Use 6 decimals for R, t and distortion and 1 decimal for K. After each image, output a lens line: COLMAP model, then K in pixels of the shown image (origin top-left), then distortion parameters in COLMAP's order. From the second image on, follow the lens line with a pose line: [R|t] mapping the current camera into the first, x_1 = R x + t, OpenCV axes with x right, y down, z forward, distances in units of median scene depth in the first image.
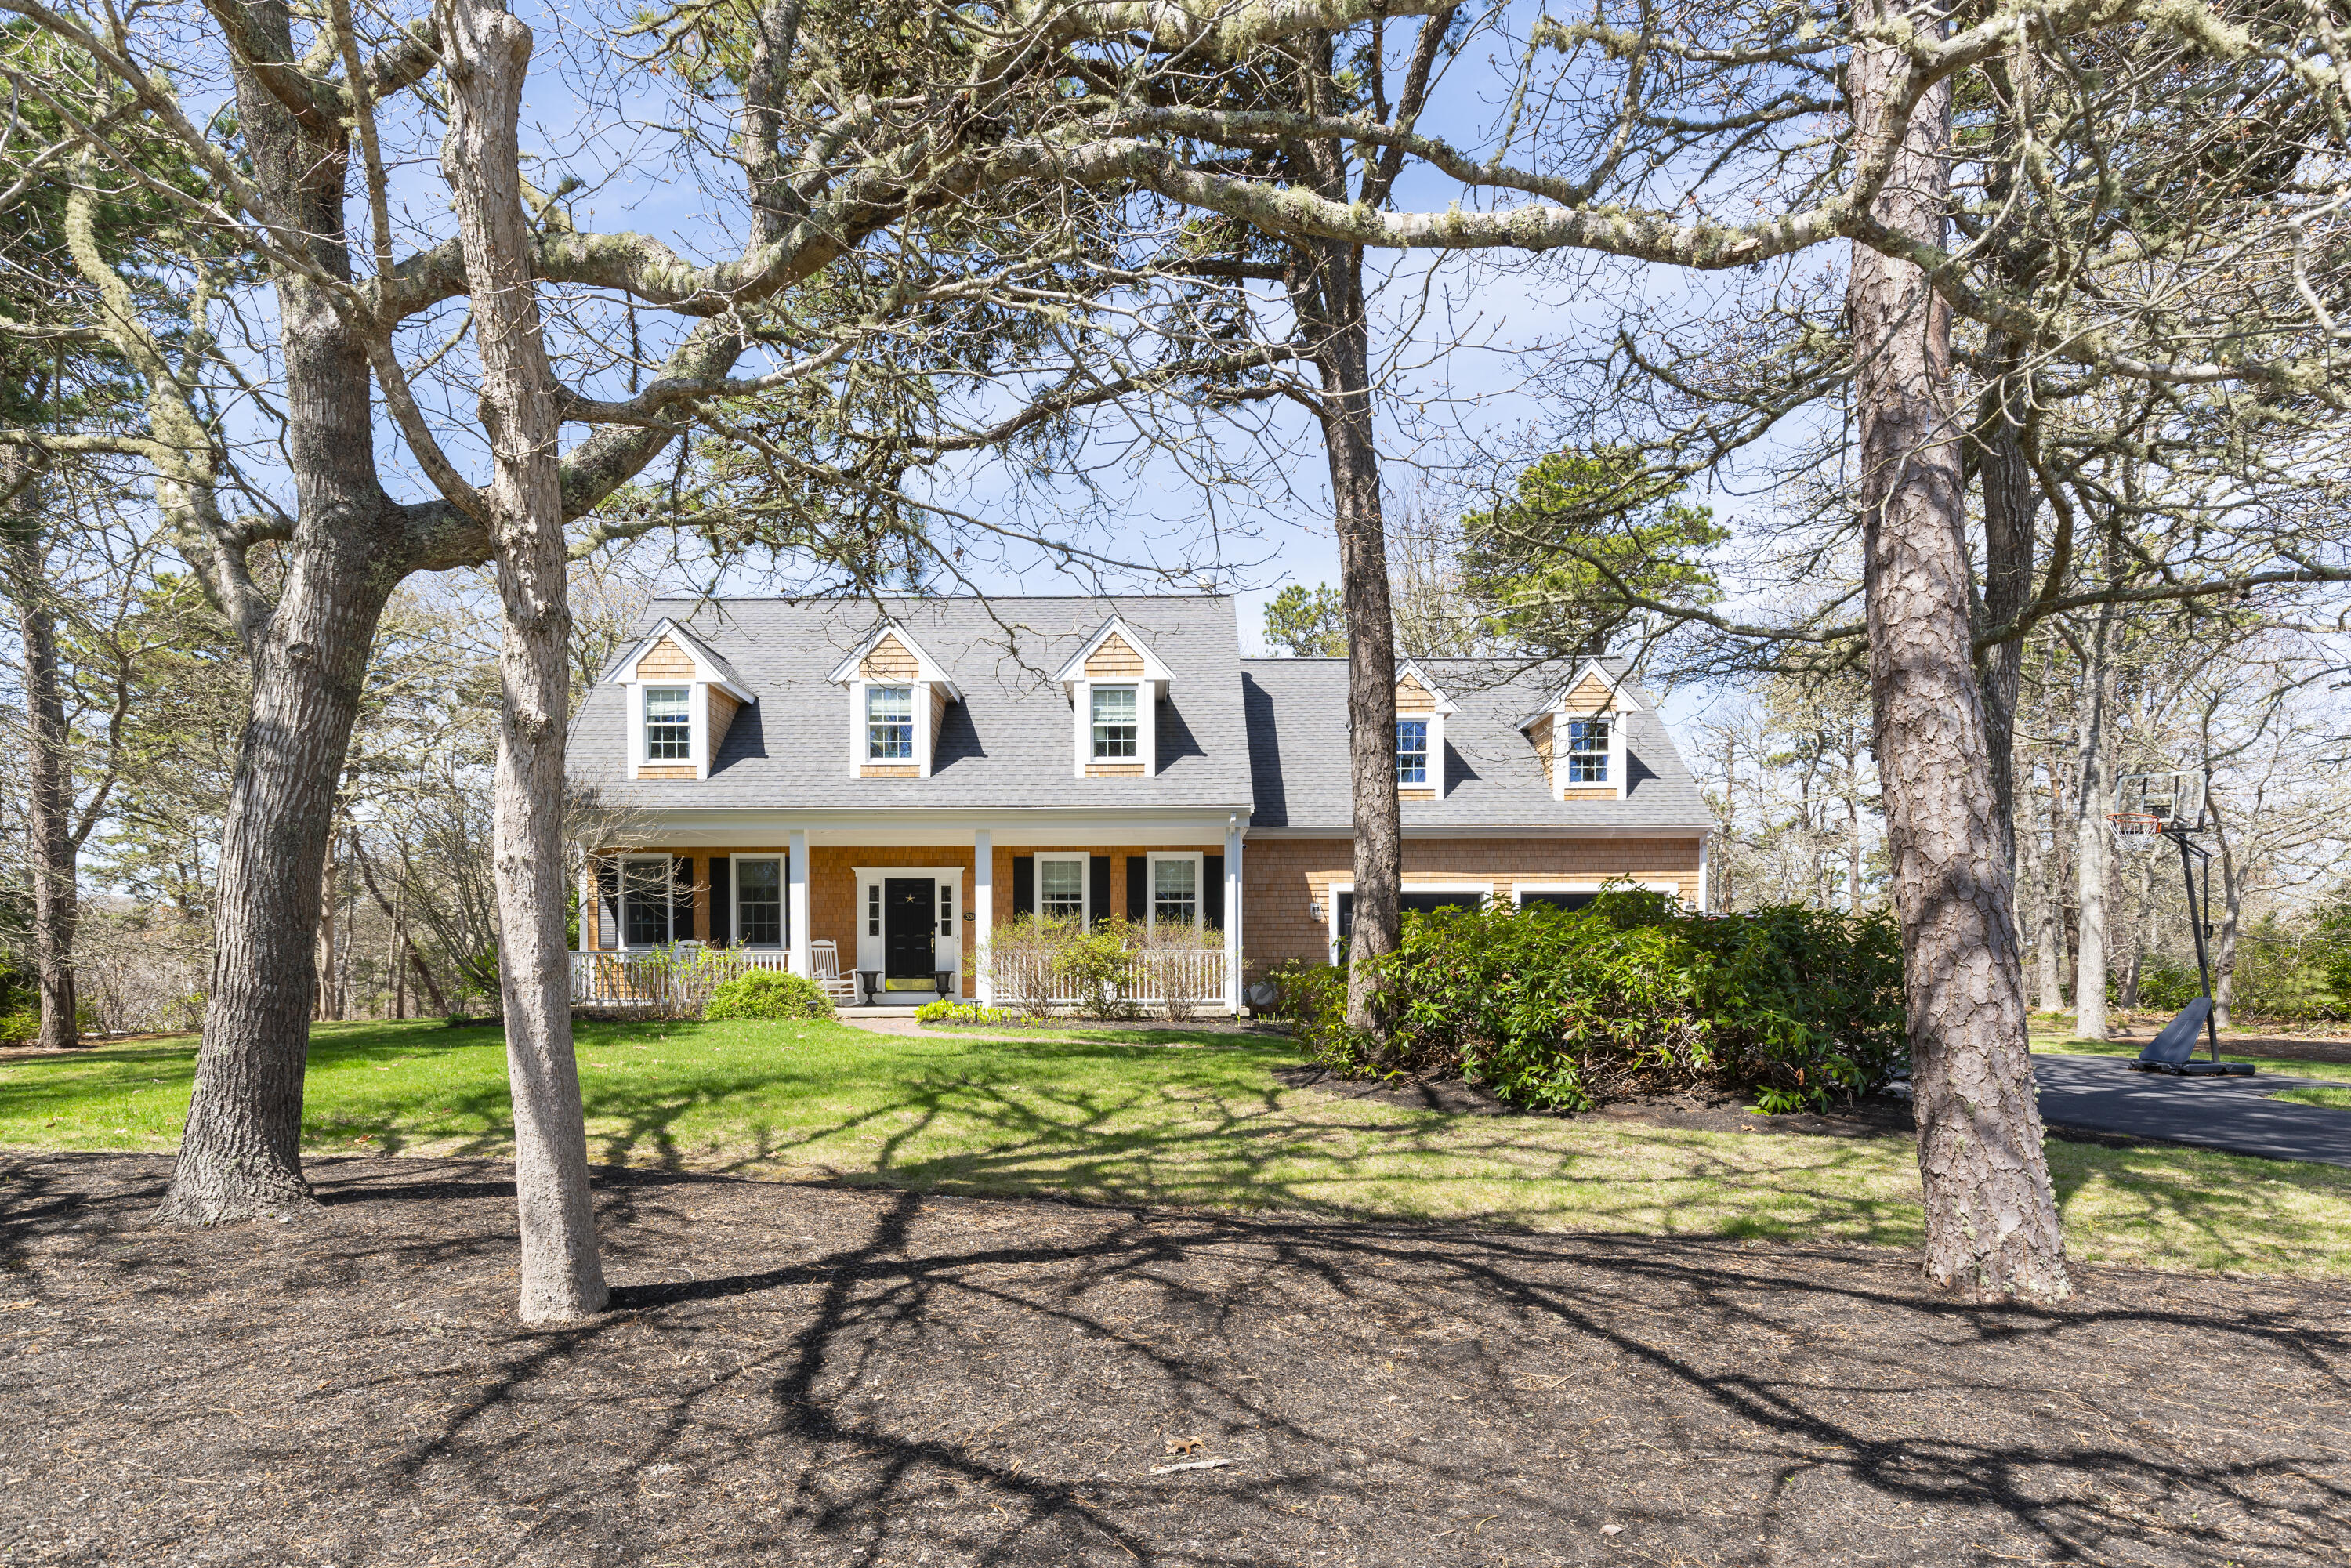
lens RADIAL K [[1198.7, 0, 1227.0], [0, 1198.7, 973.2], [0, 0, 1]] dist [-0.004883, -0.001776]
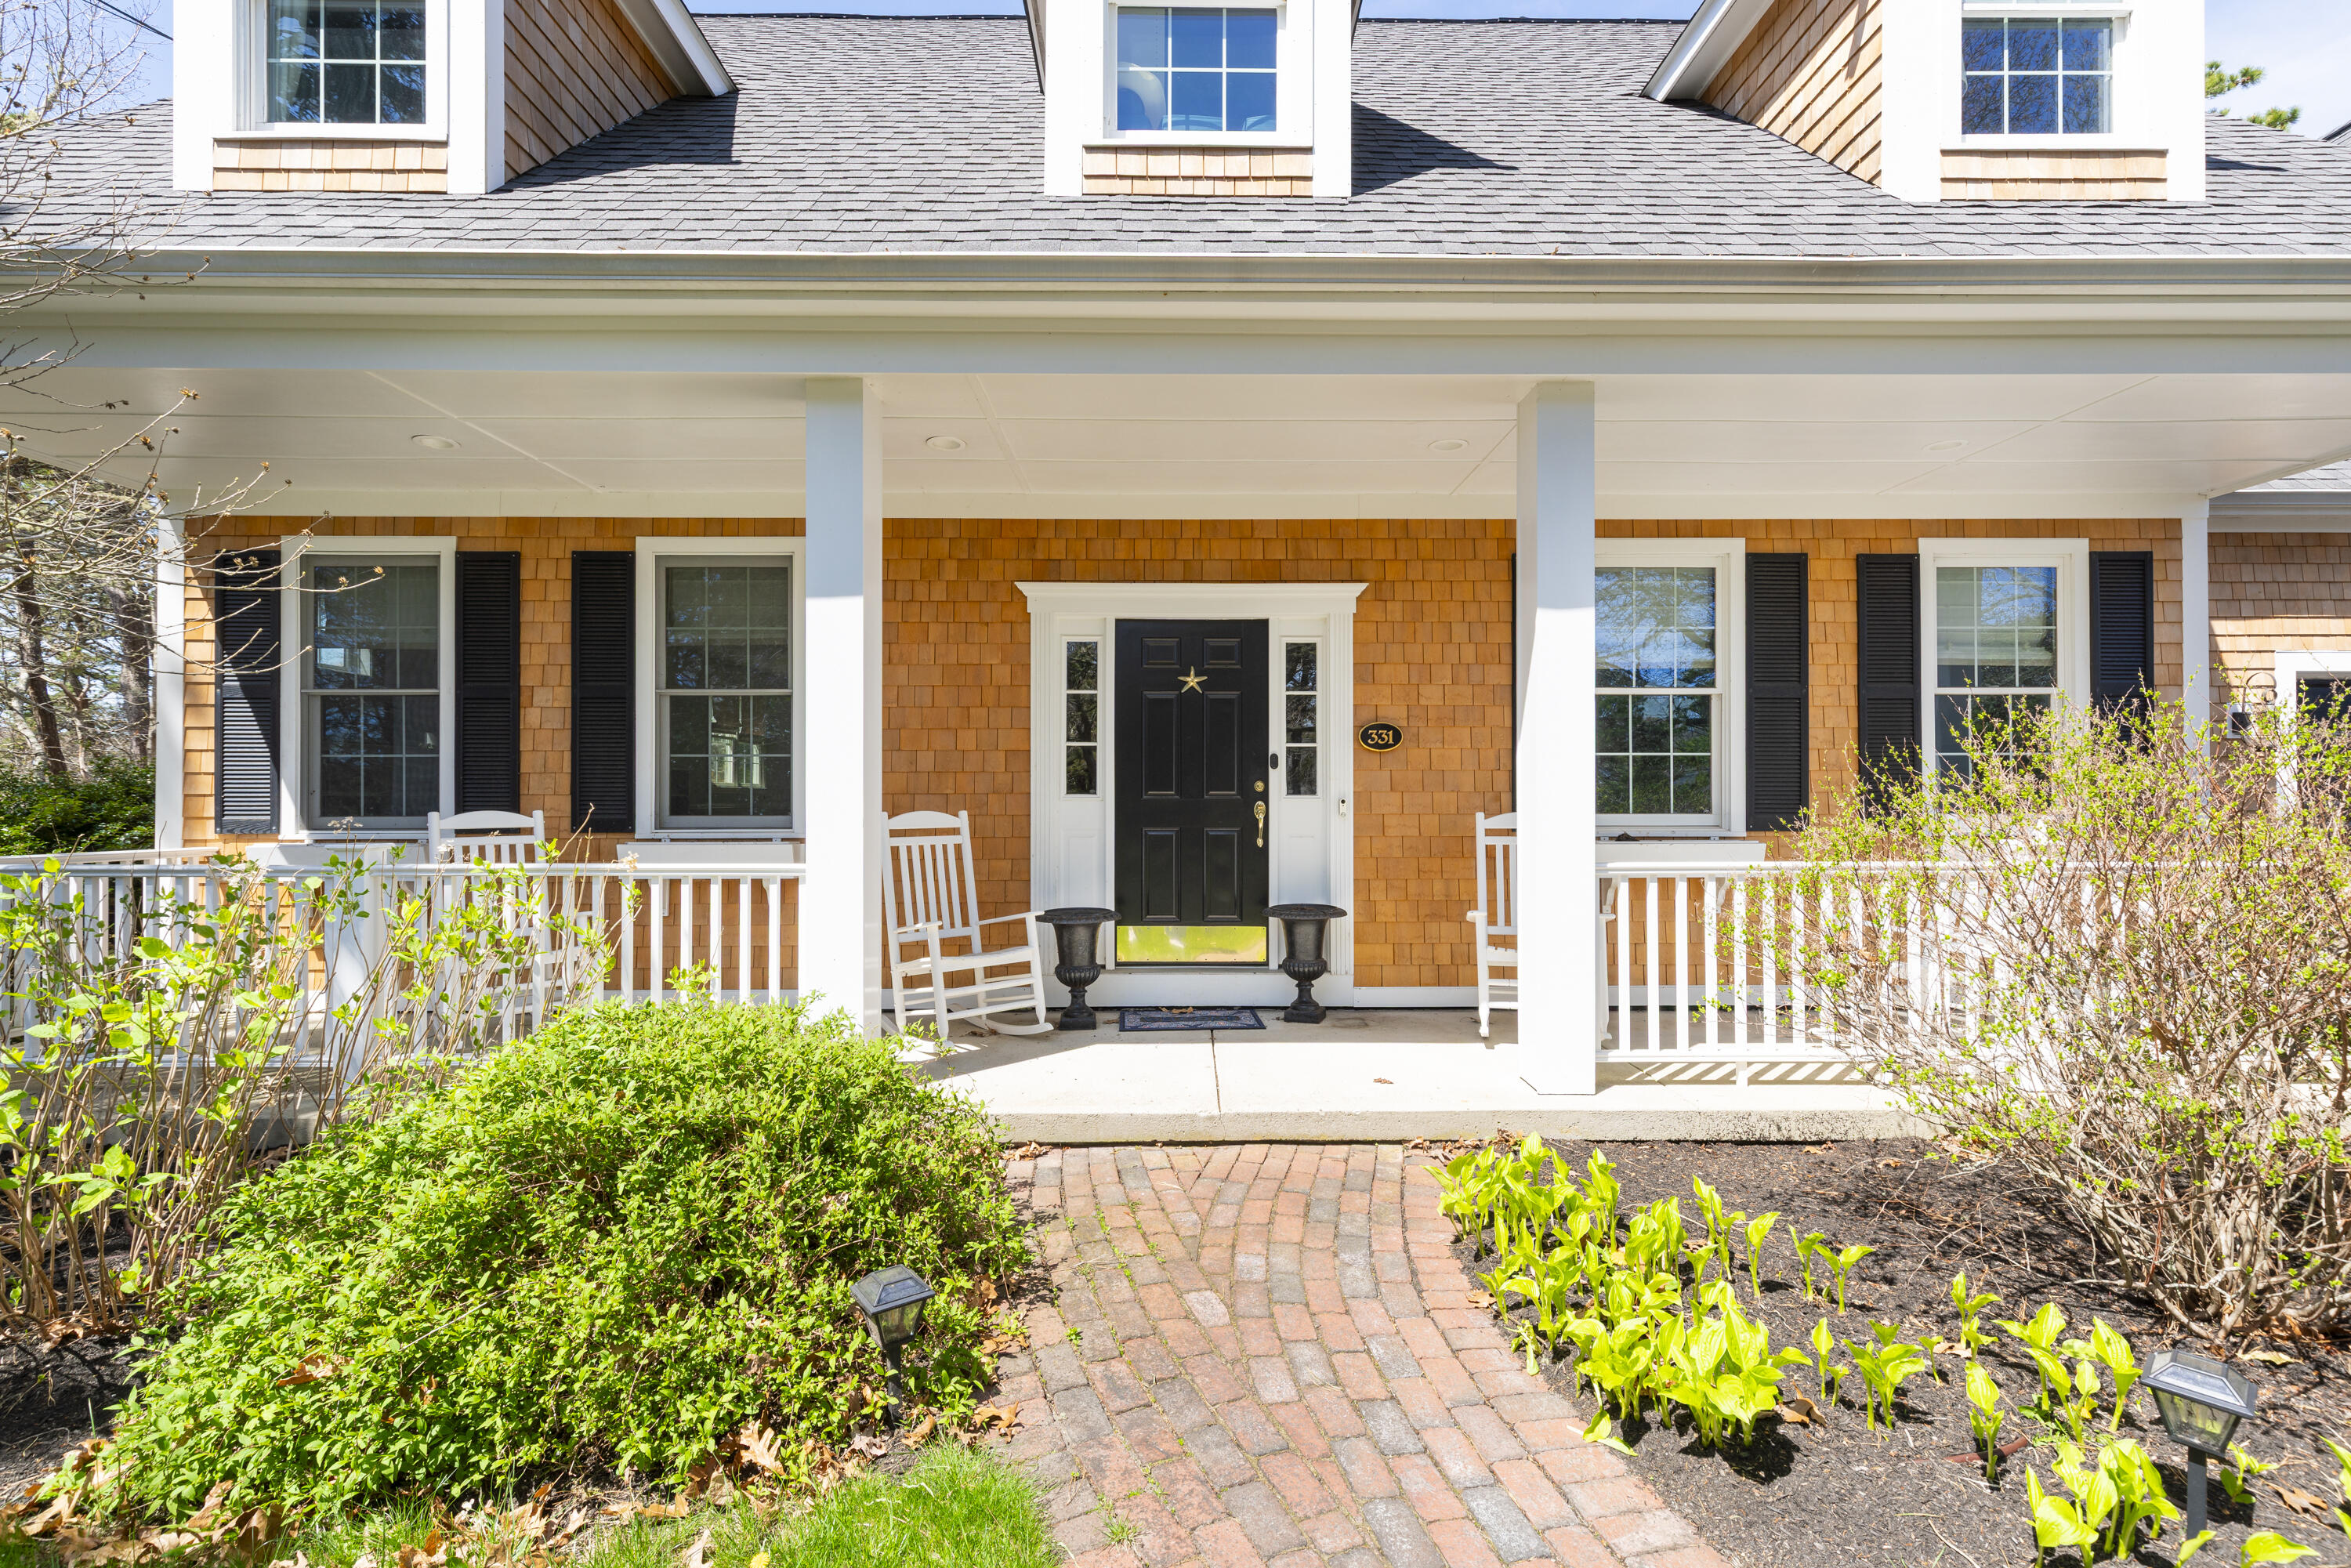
lens RADIAL K [[1046.8, 0, 1256.1], [0, 1046.8, 783.9], [0, 0, 1]] dist [0.000247, -0.000136]
pose [[0.999972, 0.000830, 0.007413, -0.269930], [-0.000718, 0.999887, -0.015035, -0.032235], [-0.007424, 0.015029, 0.999859, 0.774157]]
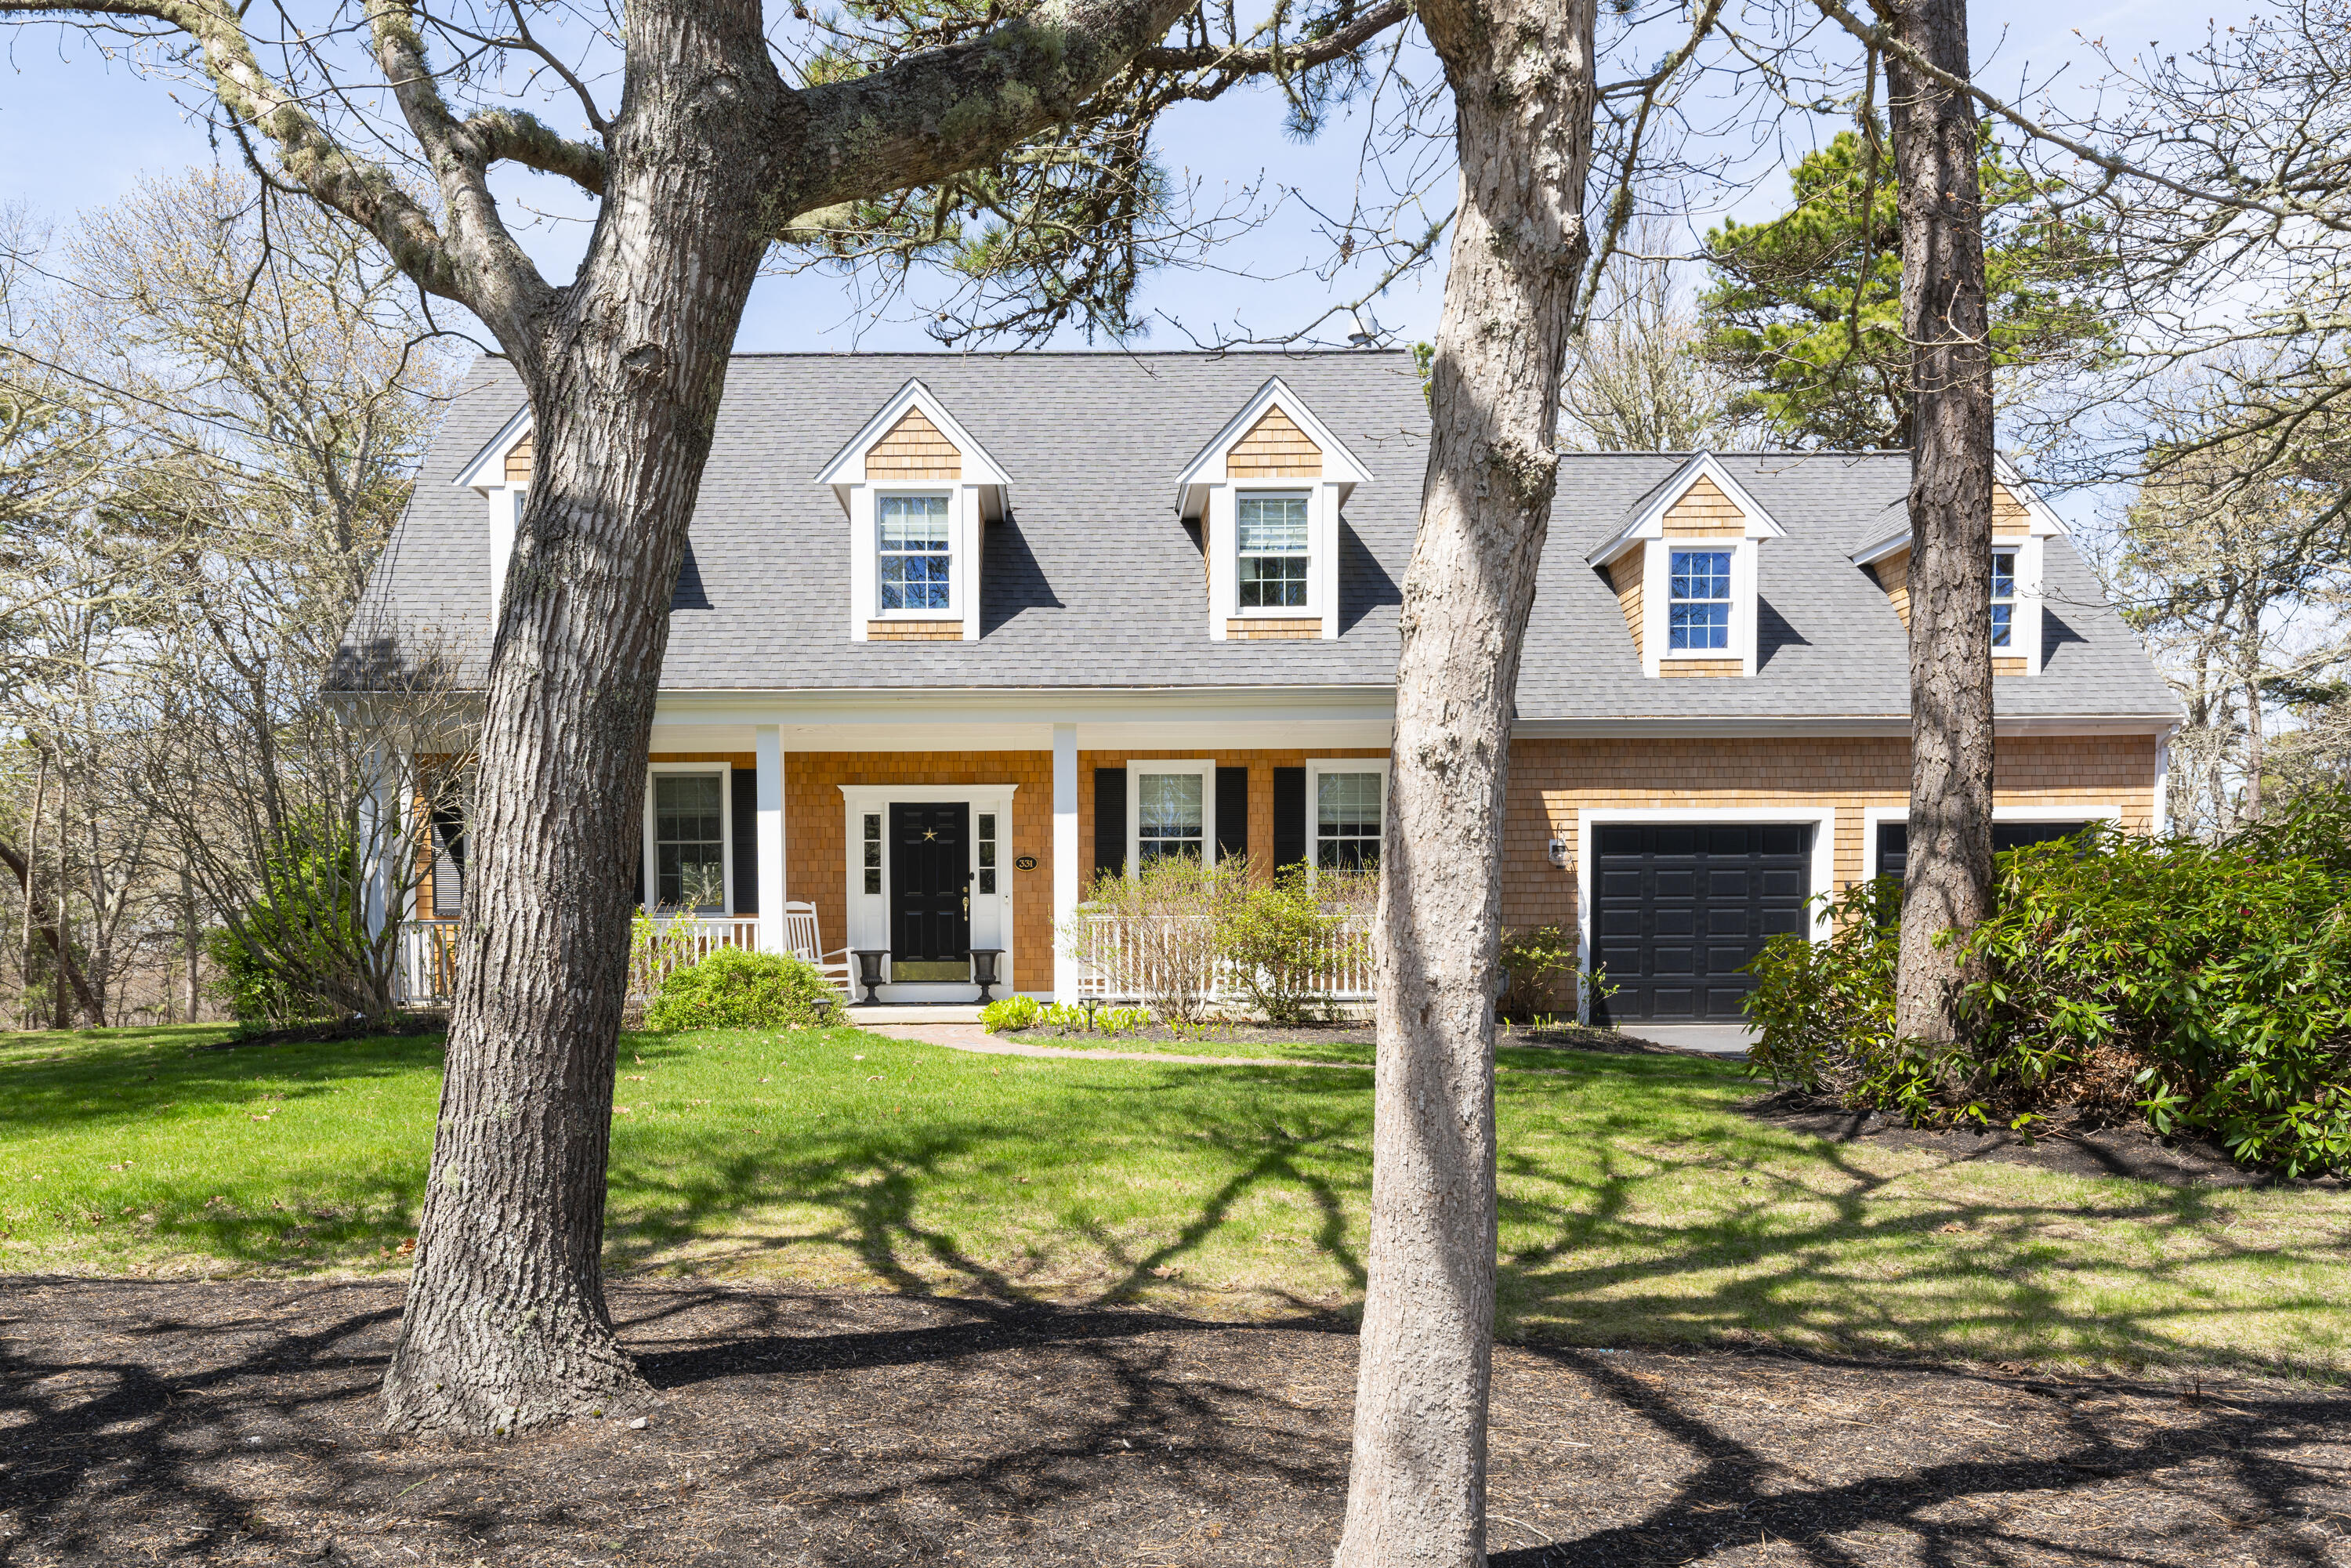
lens RADIAL K [[1809.2, 0, 1220.2], [0, 1809.2, 1018.9], [0, 0, 1]] dist [-0.006632, 0.000897]
pose [[0.999863, -0.005142, 0.015710, -0.137769], [0.004527, 0.999232, 0.038921, -0.001937], [-0.015898, -0.038845, 0.999119, 0.046831]]
